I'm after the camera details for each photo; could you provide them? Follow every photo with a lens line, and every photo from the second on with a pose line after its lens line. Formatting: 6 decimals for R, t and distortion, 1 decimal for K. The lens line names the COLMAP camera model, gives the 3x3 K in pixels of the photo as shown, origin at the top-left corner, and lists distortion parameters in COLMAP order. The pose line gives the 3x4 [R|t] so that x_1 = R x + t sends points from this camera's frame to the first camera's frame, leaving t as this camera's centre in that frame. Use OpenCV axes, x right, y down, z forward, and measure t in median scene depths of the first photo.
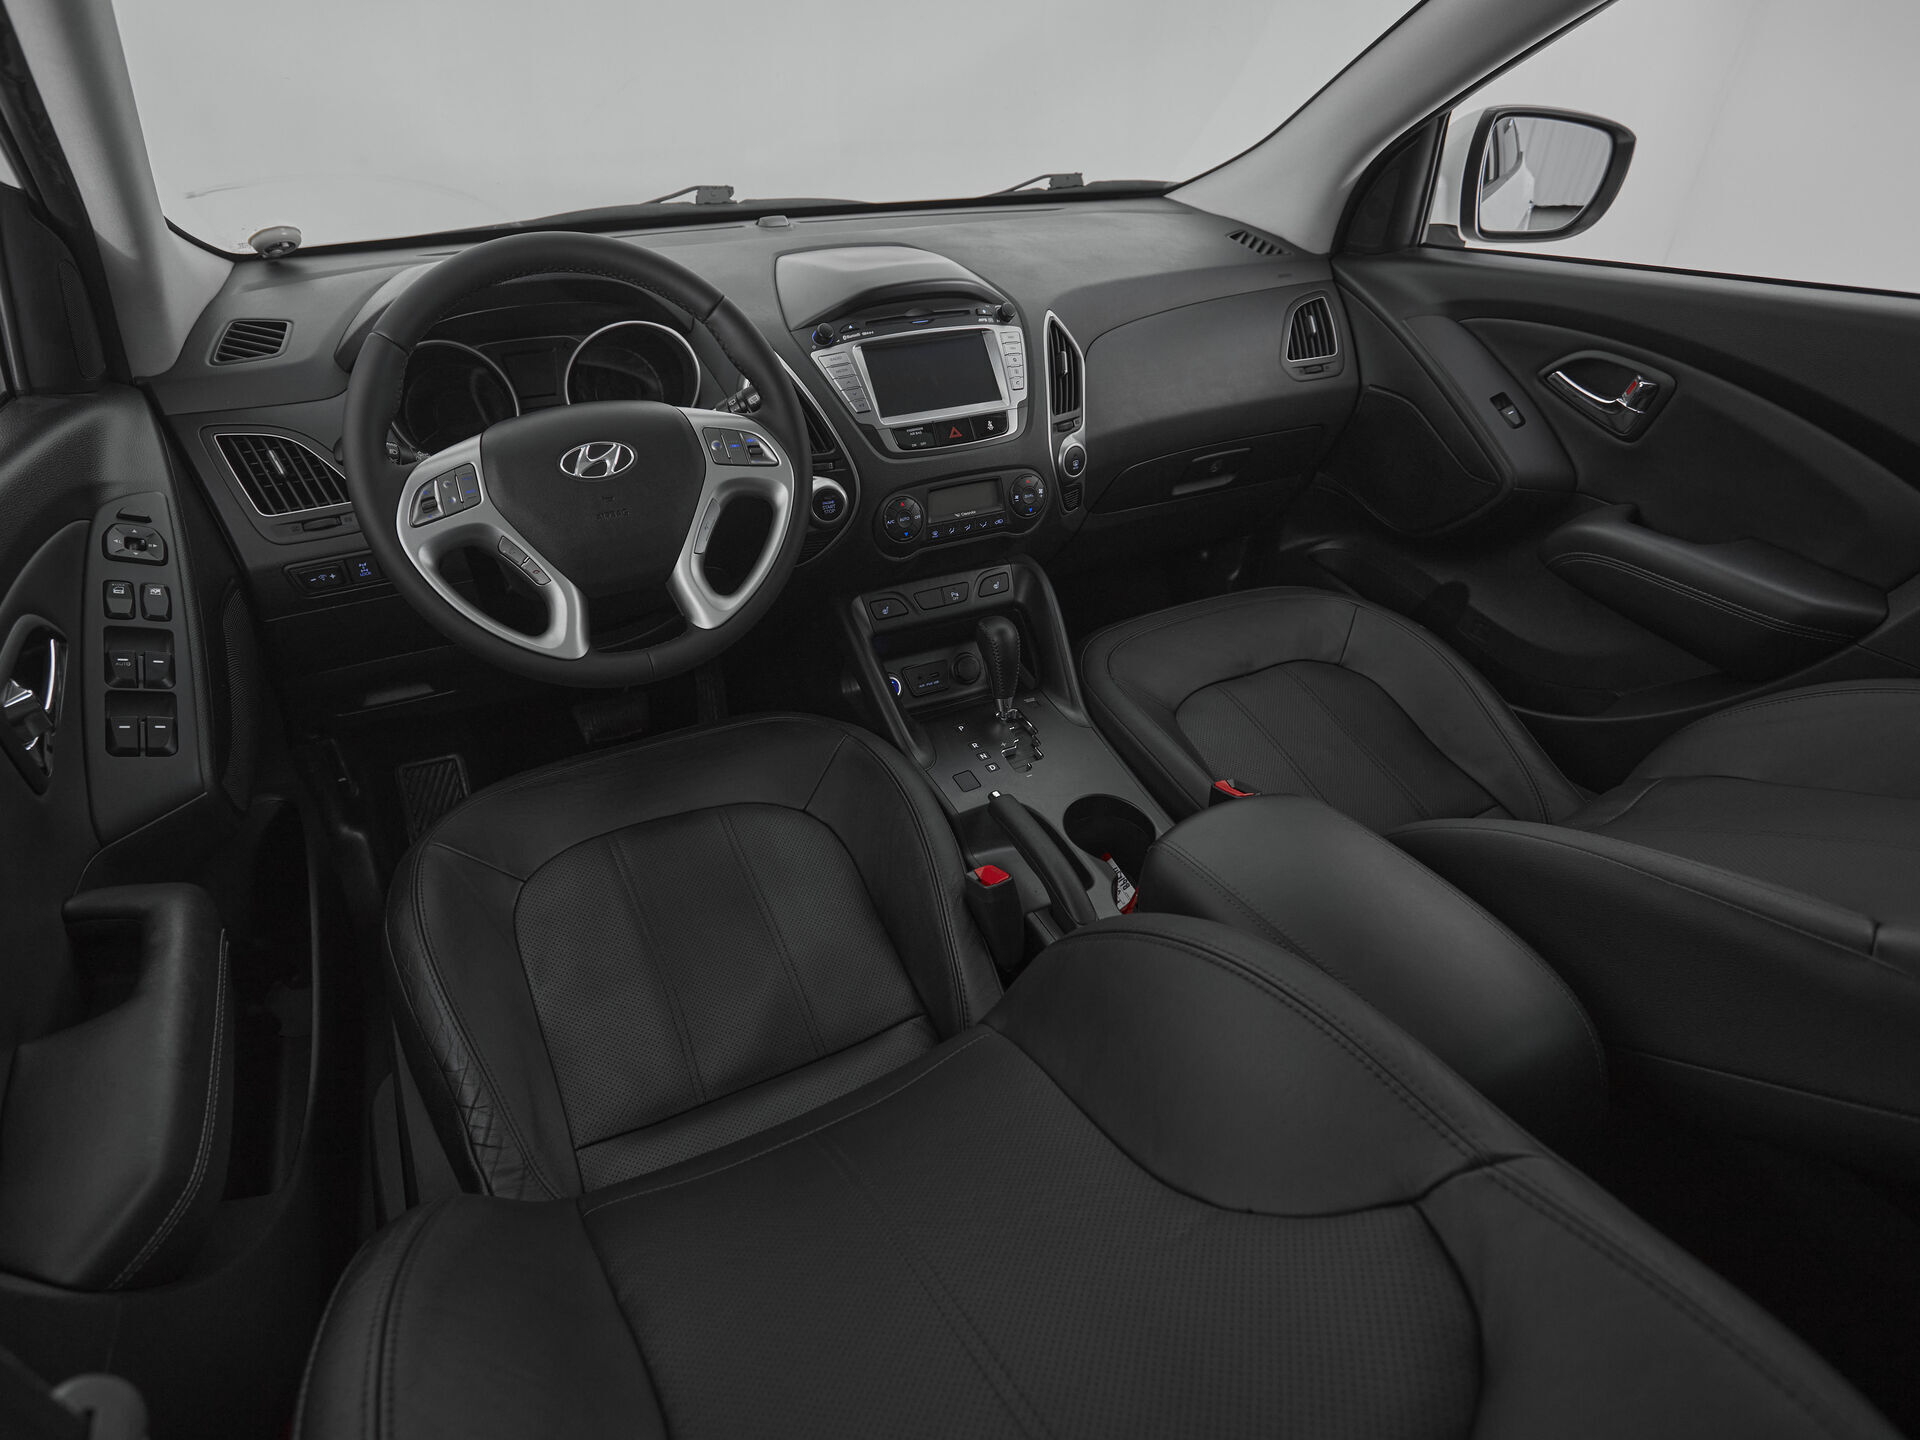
lens RADIAL K [[1021.5, 0, 909.9], [0, 1021.5, 718.5], [0, 0, 1]] dist [-0.001960, -0.000554]
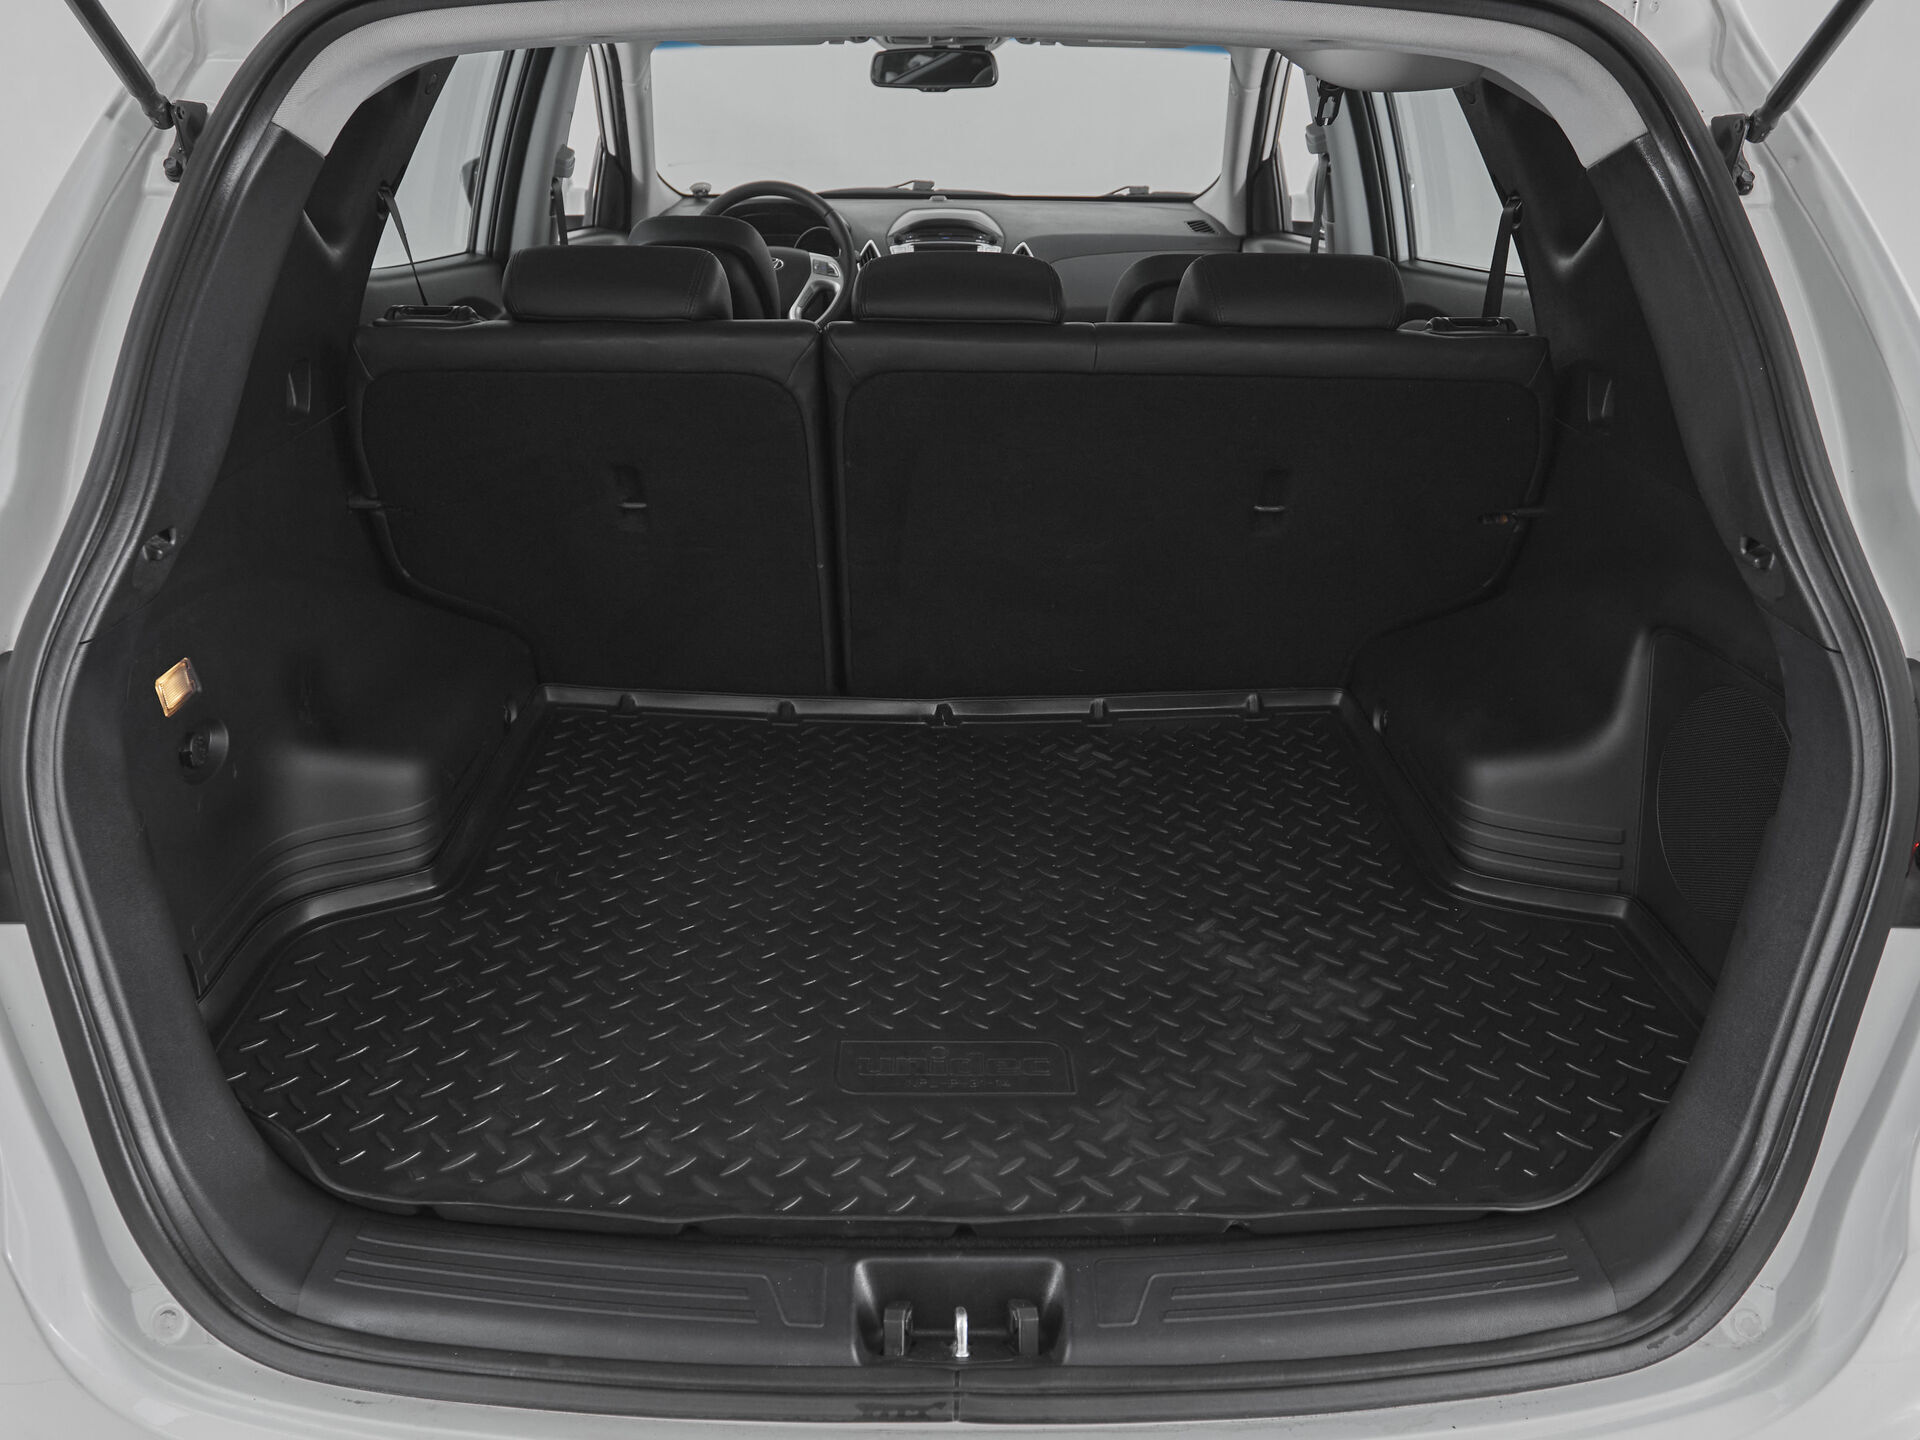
lens RADIAL K [[1368.5, 0, 946.8], [0, 1368.5, 806.1], [0, 0, 1]] dist [-0.004083, -0.001613]
pose [[0.907605, 0.210108, -0.363466, 1.265371], [-0.241631, 0.969416, -0.042986, 0.857328], [0.343318, 0.126838, 0.930615, -1.459600]]
